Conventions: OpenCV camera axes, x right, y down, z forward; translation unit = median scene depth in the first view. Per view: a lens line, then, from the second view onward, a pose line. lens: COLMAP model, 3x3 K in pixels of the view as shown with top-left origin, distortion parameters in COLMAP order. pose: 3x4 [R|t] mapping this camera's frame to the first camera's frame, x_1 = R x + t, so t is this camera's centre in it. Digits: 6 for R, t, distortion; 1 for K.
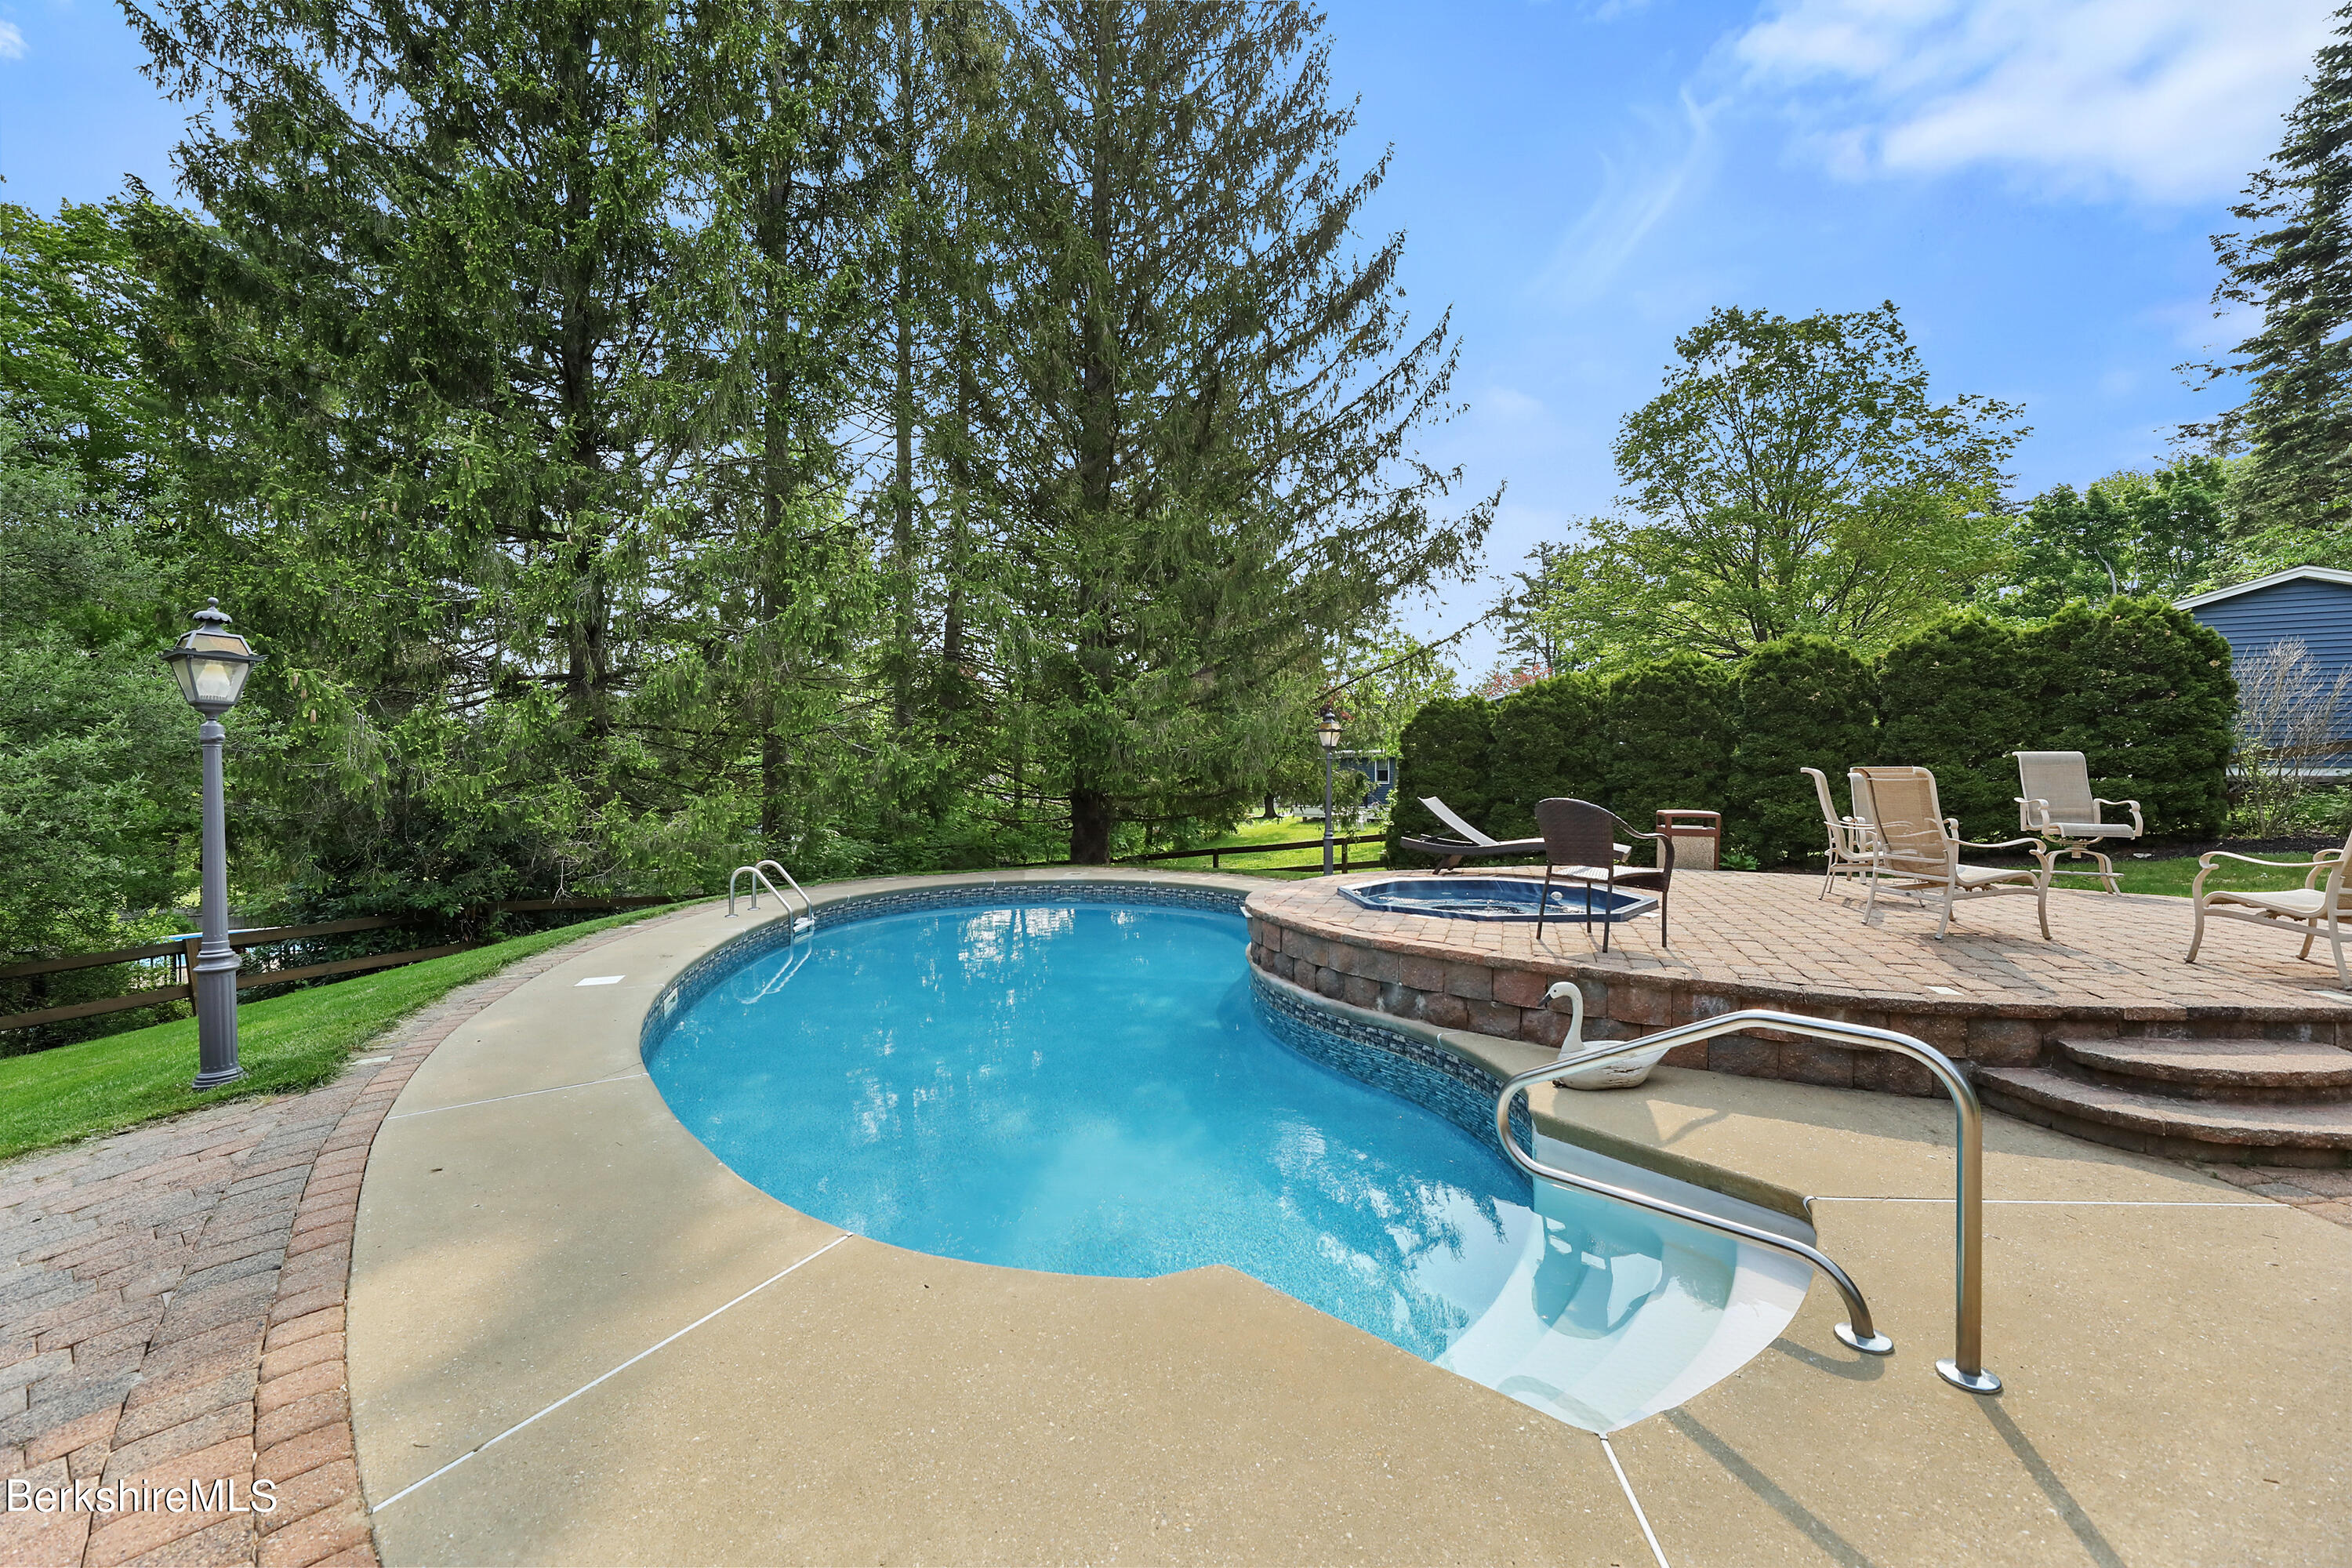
lens RADIAL K [[964.2, 0, 1141.4], [0, 964.2, 793.2], [0, 0, 1]] dist [0.001847, -0.003696]
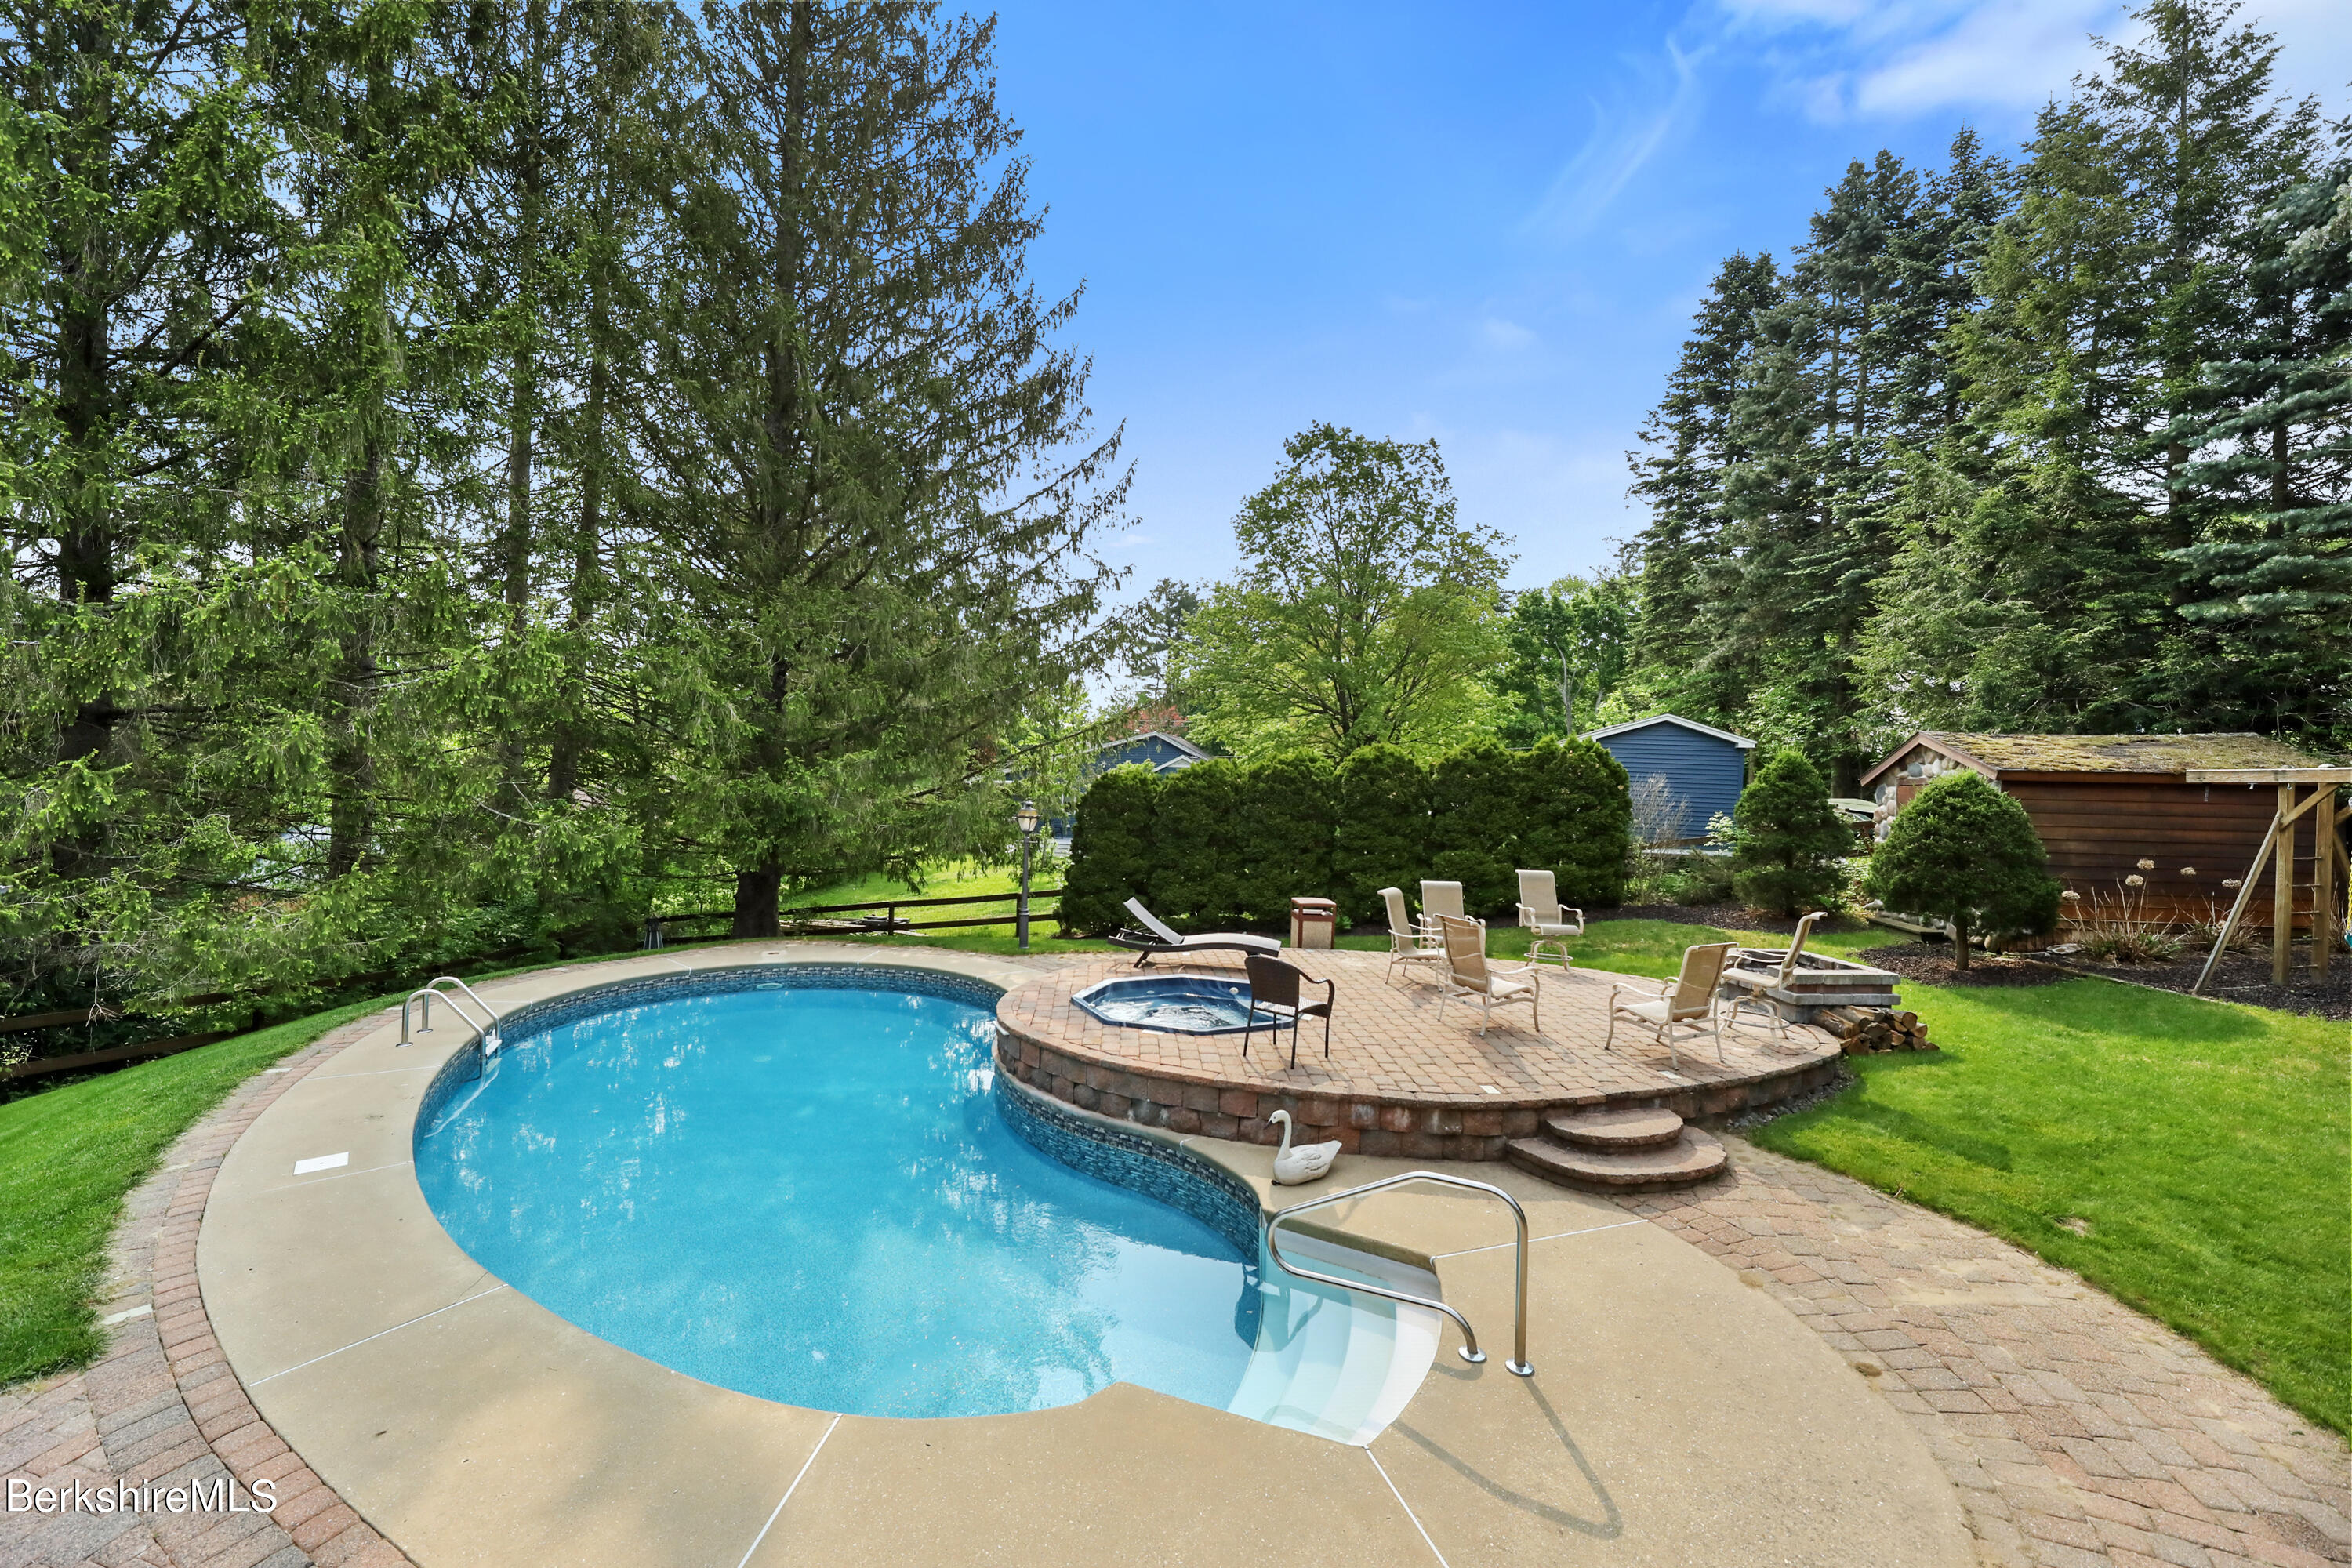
lens RADIAL K [[964.2, 0, 1169.2], [0, 964.2, 796.1], [0, 0, 1]] dist [0.001847, -0.003696]
pose [[0.919214, 0.024449, 0.392998, -0.087051], [-0.021753, 0.999699, -0.011313, -0.076228], [-0.393157, 0.001850, 0.919470, -0.076045]]
